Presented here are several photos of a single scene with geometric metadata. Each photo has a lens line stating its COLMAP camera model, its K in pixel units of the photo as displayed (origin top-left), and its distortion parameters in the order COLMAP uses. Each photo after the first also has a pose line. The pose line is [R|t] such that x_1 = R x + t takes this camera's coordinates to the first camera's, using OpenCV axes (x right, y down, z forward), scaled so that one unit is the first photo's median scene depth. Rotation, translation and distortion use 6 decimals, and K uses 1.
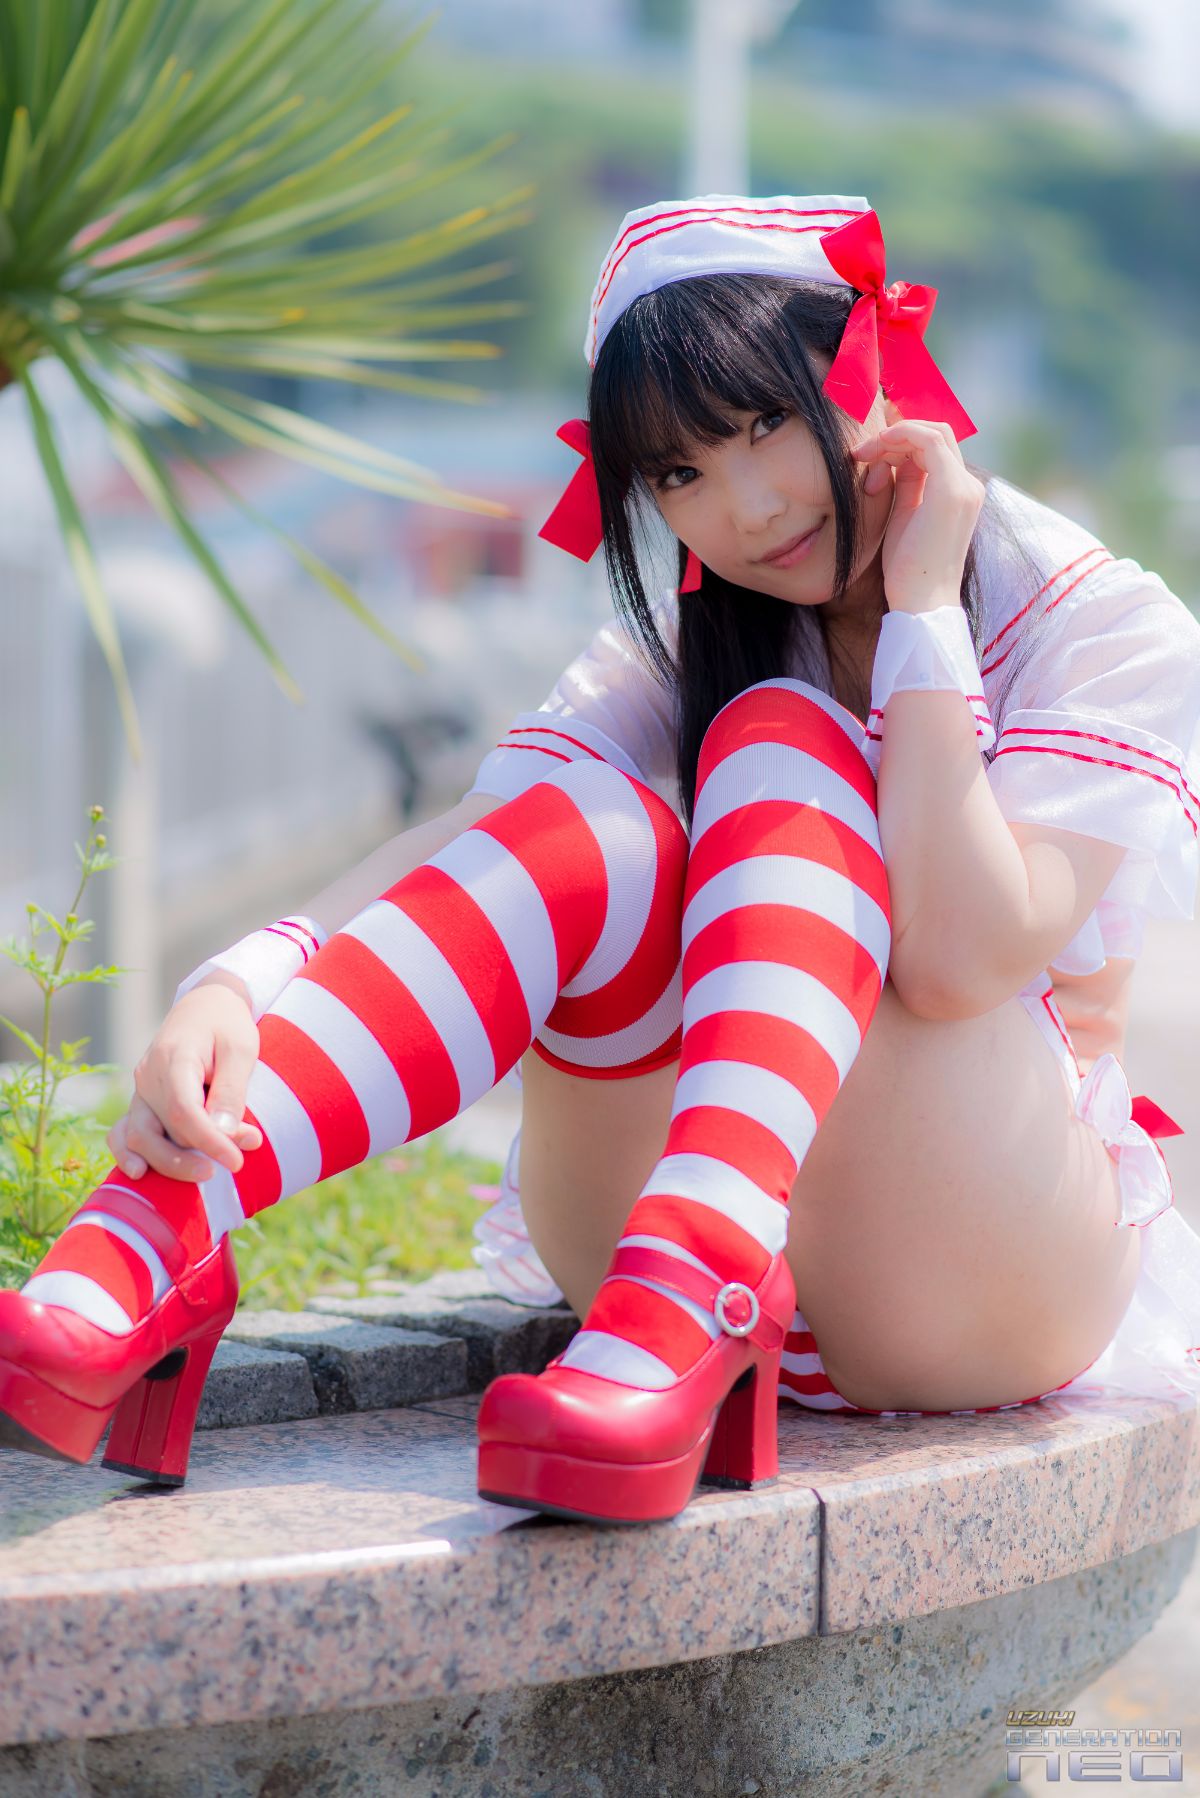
lens RADIAL K [[4343.8, 0, 603.9], [0, 4343.8, 904.0], [0, 0, 1]] dist [-0.016467, 0.032542]
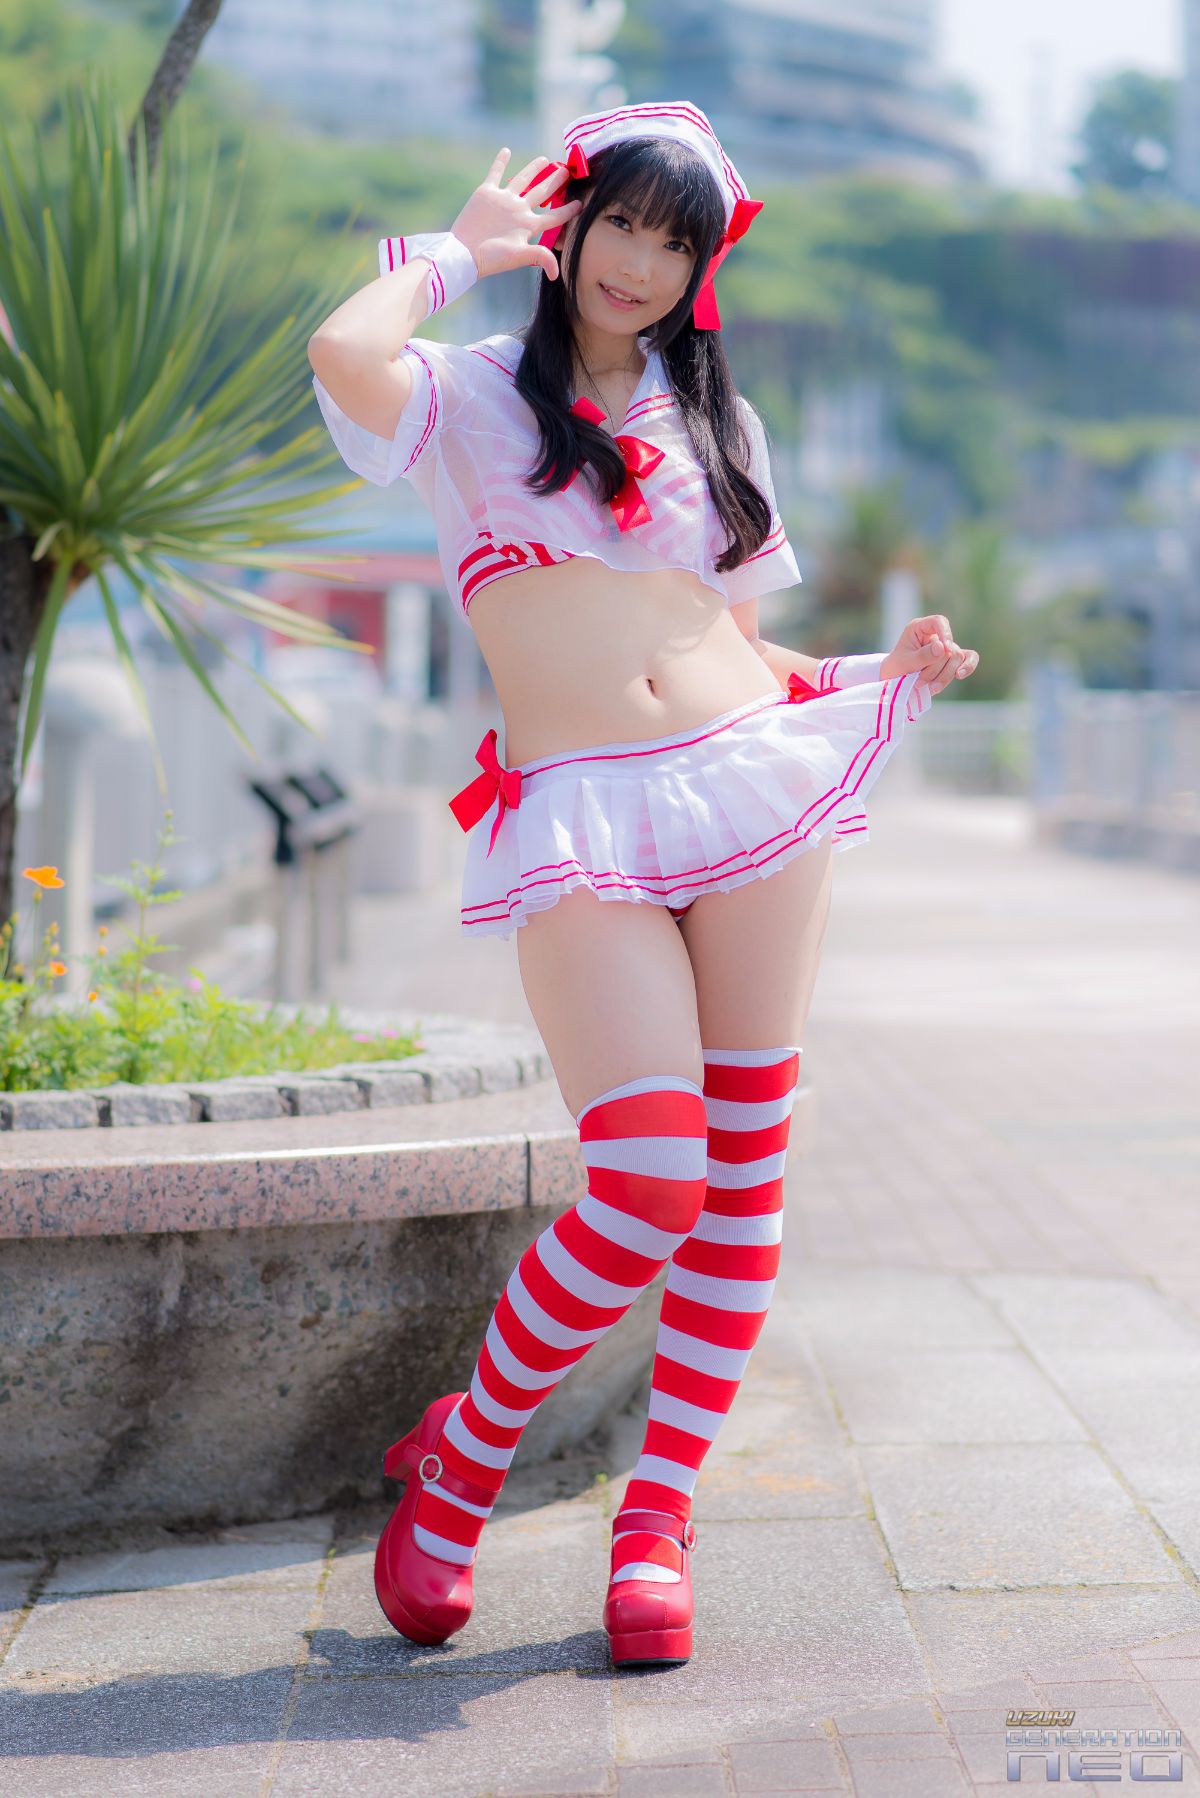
lens RADIAL K [[4441.1, 0, 600.6], [0, 4441.1, 19.6], [0, 0, 1]] dist [0.034868, -0.088962]
pose [[0.999446, -0.007316, 0.032462, 0.020095], [0.014059, 0.977030, -0.212639, 0.069139], [-0.030160, 0.212978, 0.976591, -1.250352]]
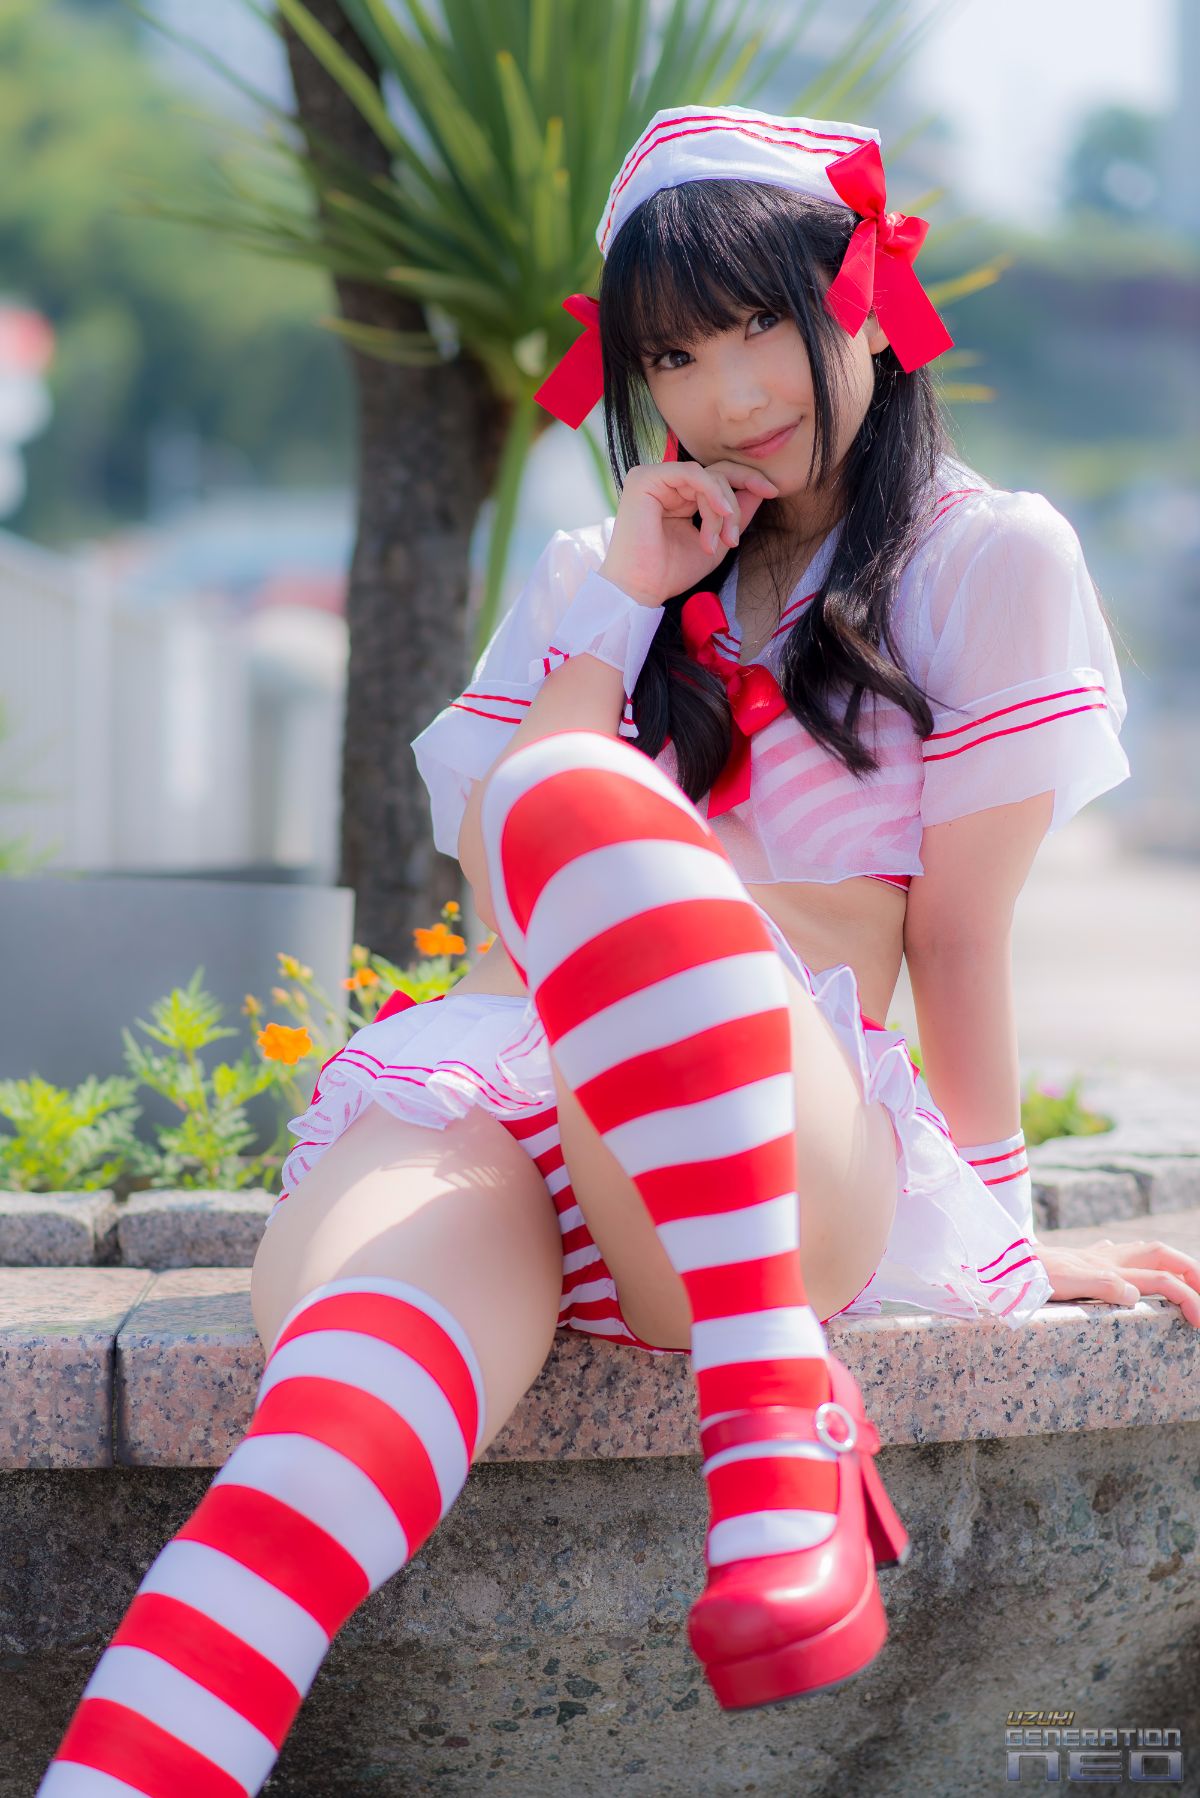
lens RADIAL K [[4343.8, 0, 603.9], [0, 4343.8, 904.0], [0, 0, 1]] dist [-0.016467, 0.032542]
pose [[0.999066, -0.009014, 0.042265, -0.272325], [0.009933, 0.999718, -0.021567, 0.055405], [-0.042058, 0.021967, 0.998874, -0.270598]]
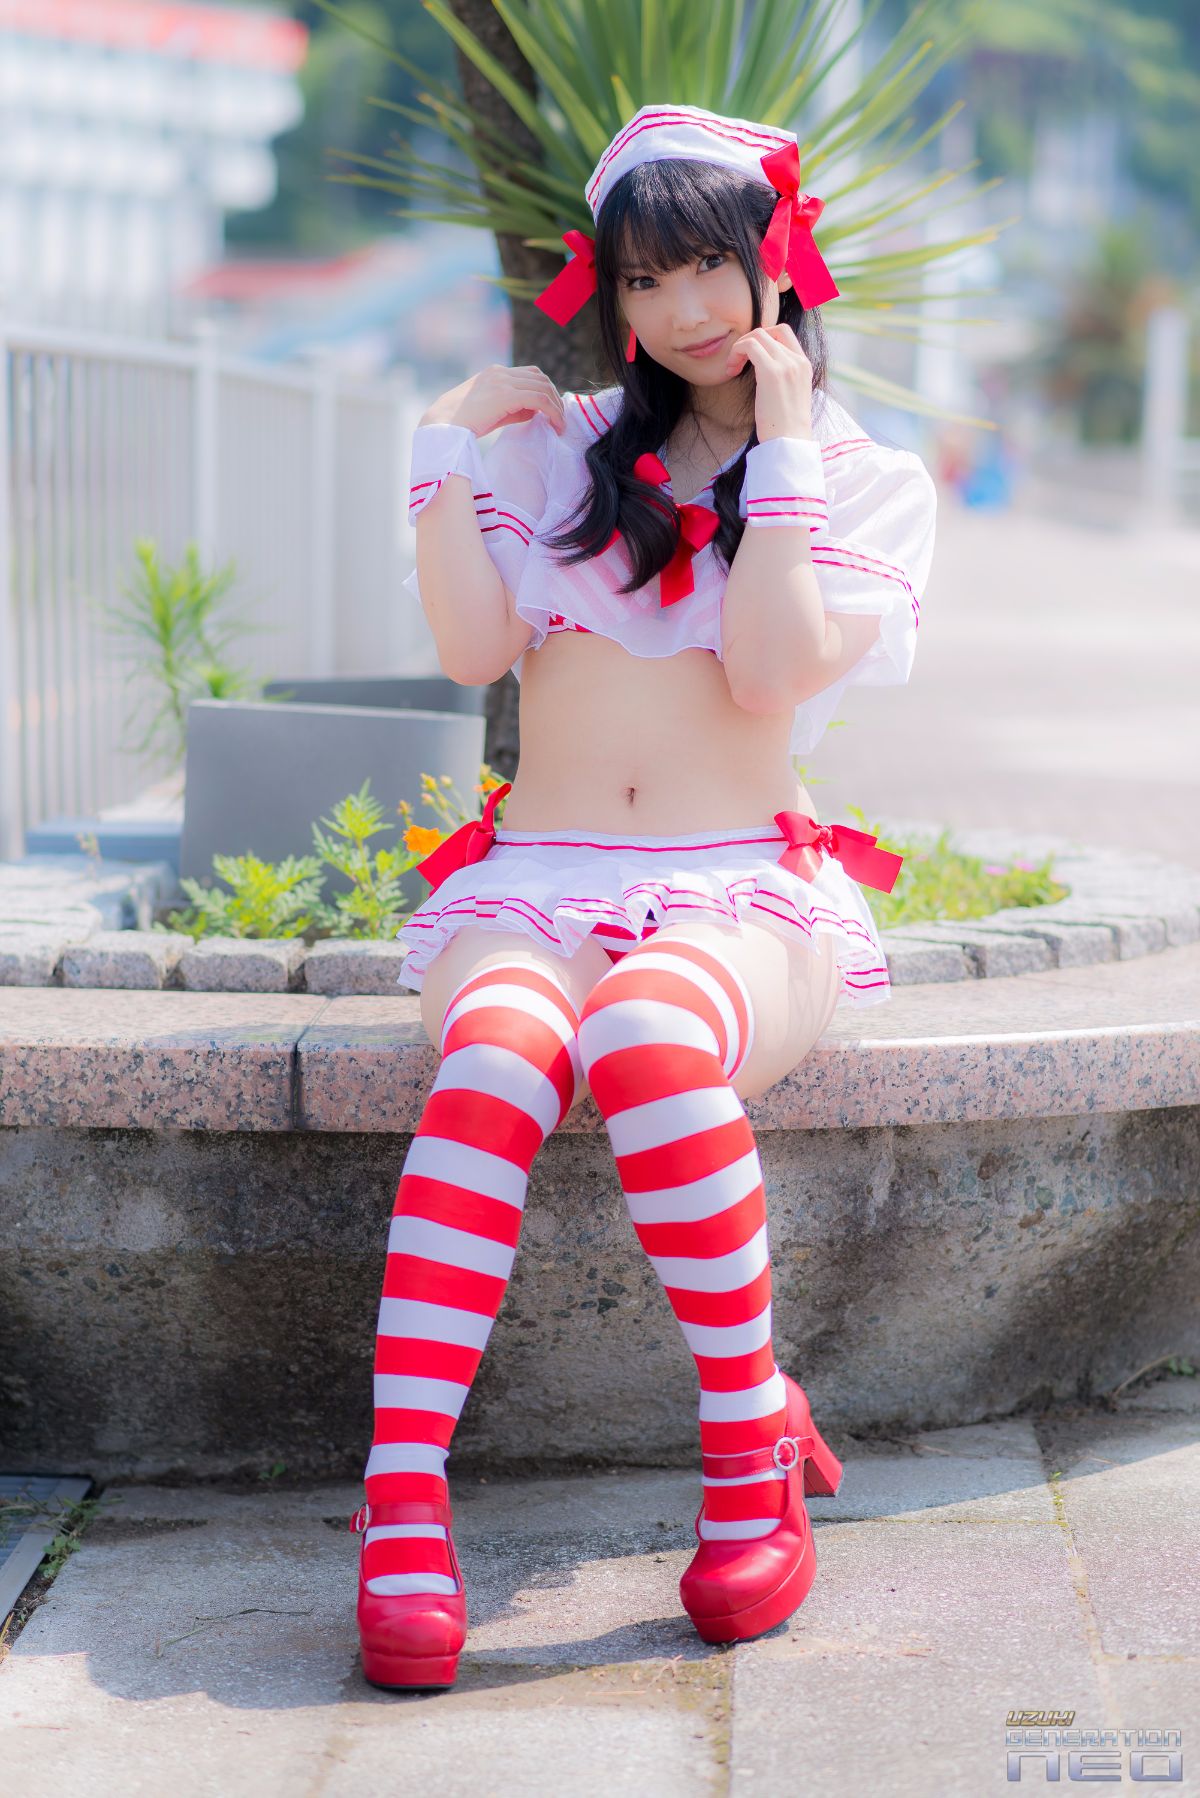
lens RADIAL K [[4343.8, 0, 603.9], [0, 4343.8, 904.0], [0, 0, 1]] dist [-0.016467, 0.032542]
pose [[0.999857, 0.007130, -0.015346, -0.207458], [-0.006388, 0.998834, 0.047853, 0.006666], [0.015669, -0.047748, 0.998737, -0.814110]]
